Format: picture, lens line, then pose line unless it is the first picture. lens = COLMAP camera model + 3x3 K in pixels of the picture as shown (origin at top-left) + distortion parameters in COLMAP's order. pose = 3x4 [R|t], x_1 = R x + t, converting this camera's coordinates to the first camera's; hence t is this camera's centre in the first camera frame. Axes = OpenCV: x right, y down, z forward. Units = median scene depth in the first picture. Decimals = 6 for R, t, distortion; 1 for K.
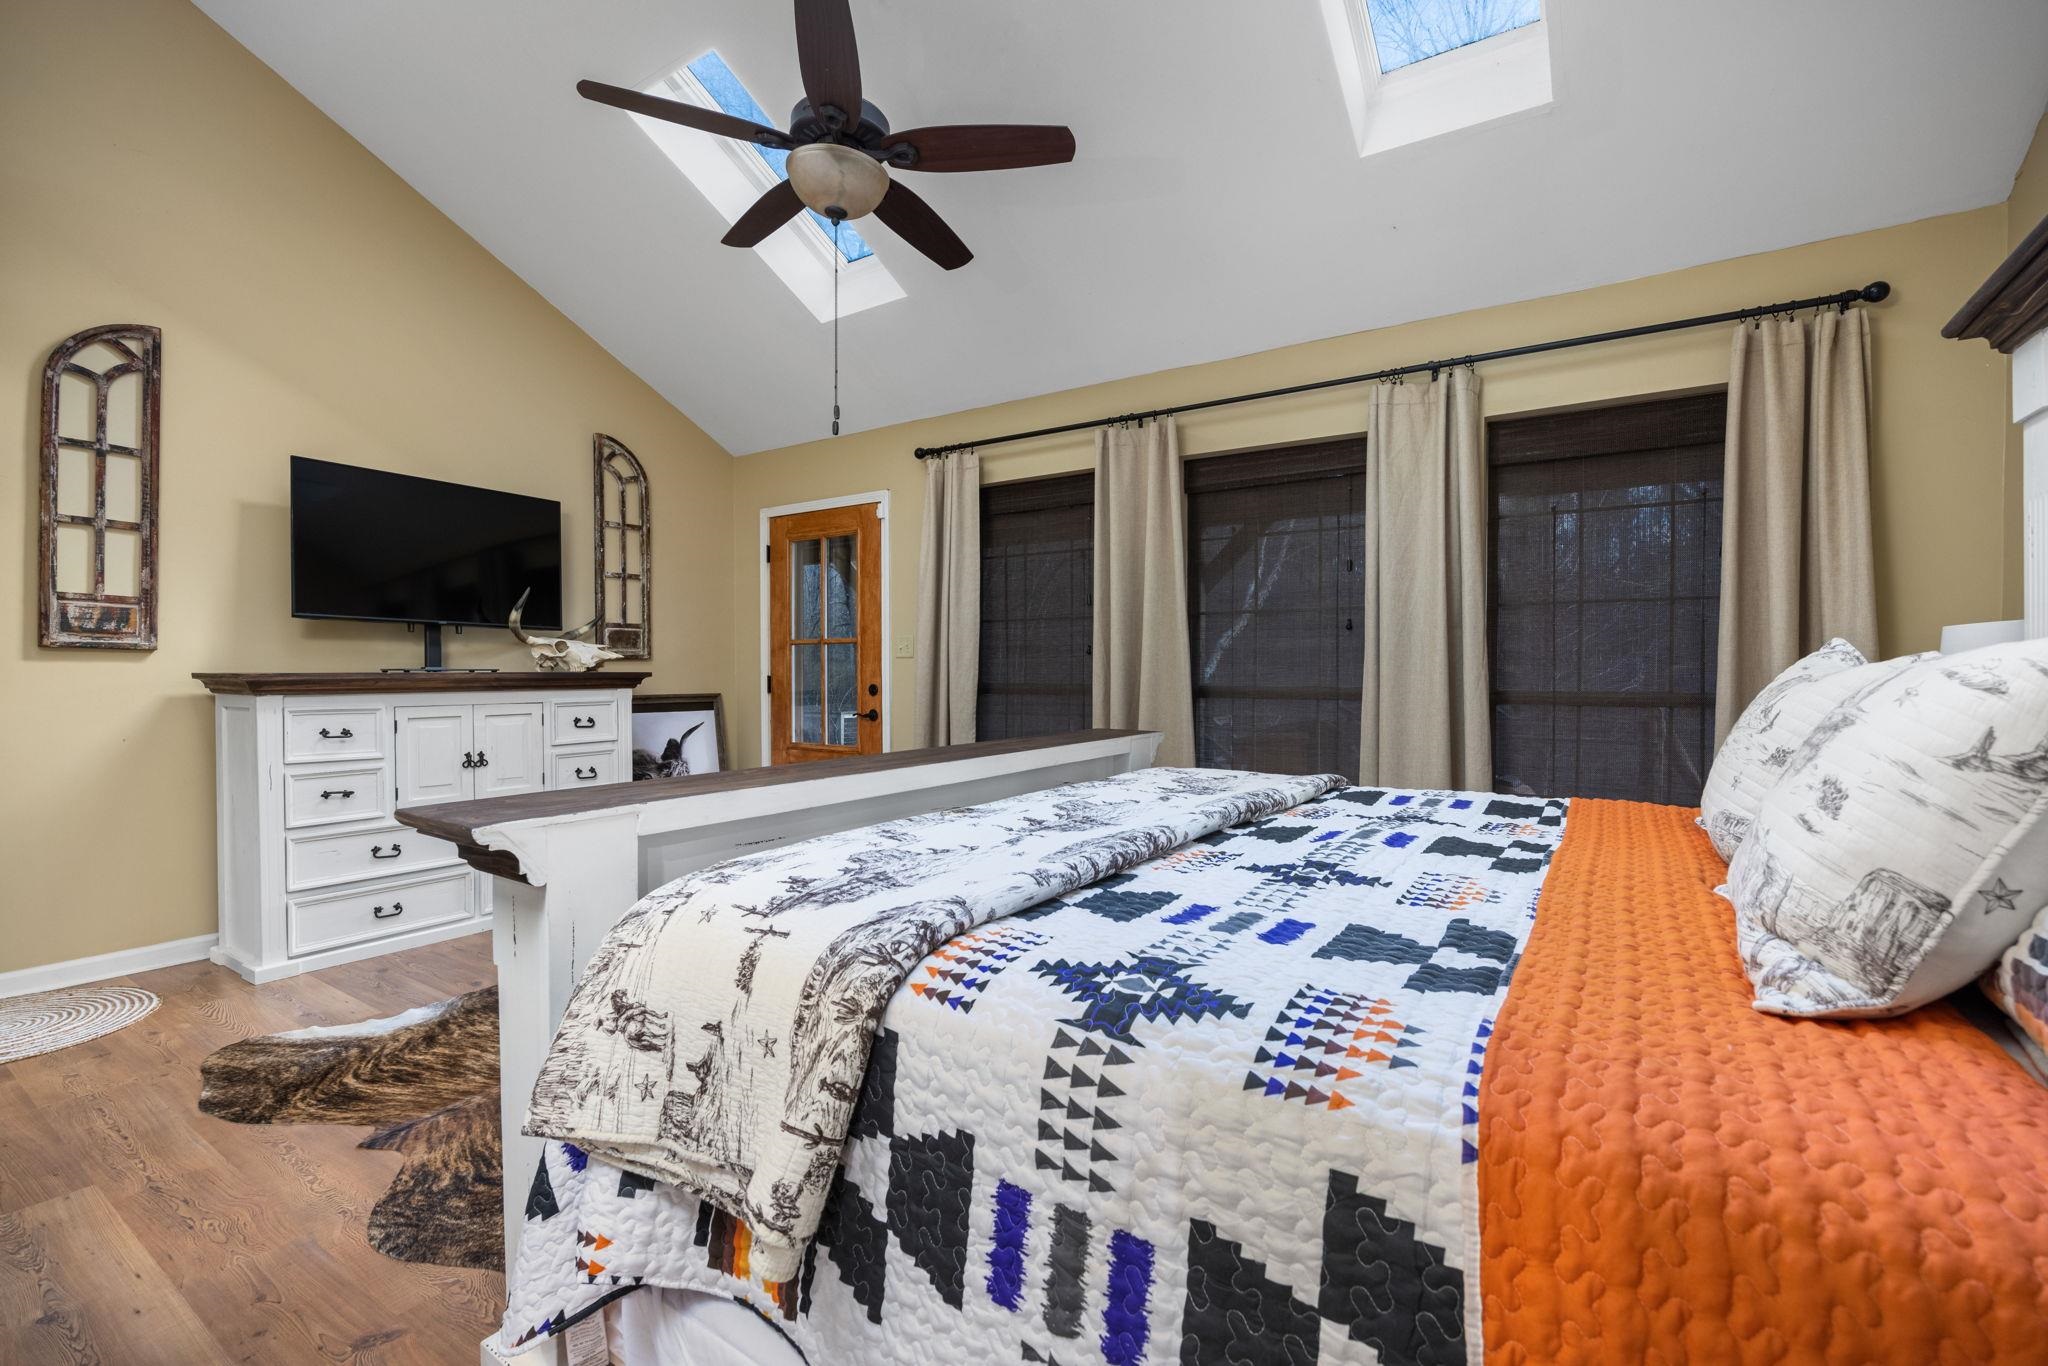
lens RADIAL K [[892.3, 0, 1024.0], [0, 892.3, 683.0], [0, 0, 1]] dist [-0.017384, 0.000510]
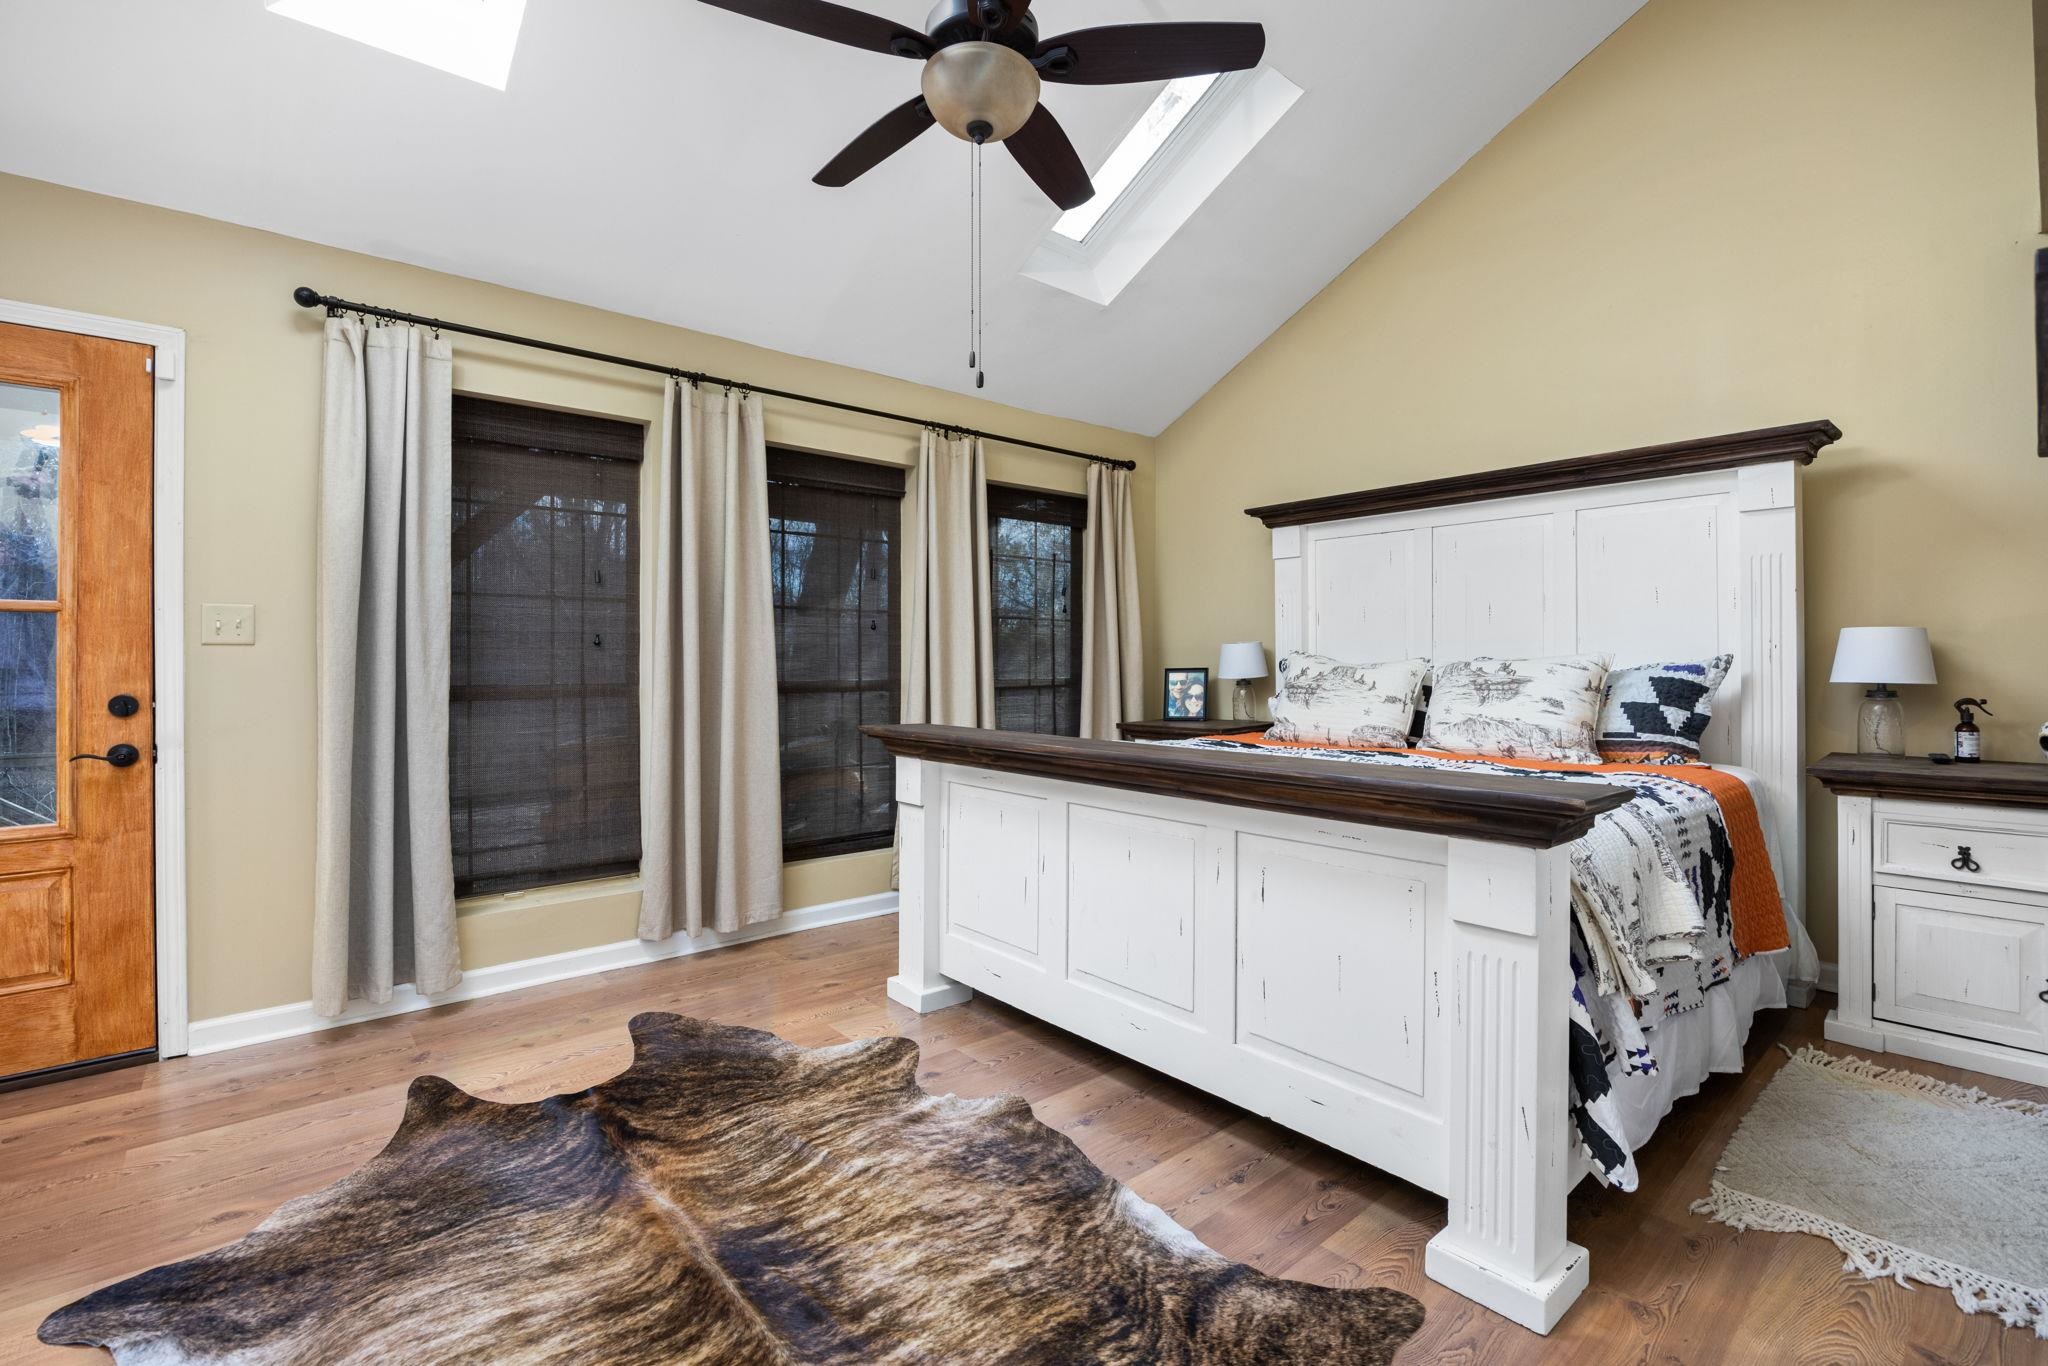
lens RADIAL K [[892.3, 0, 1024.0], [0, 892.3, 683.0], [0, 0, 1]] dist [-0.017384, 0.000510]
pose [[0.278406, -0.026842, 0.960088, -0.646676], [0.011585, 0.999631, 0.024588, -0.014917], [-0.960394, 0.004277, 0.278614, 0.458082]]
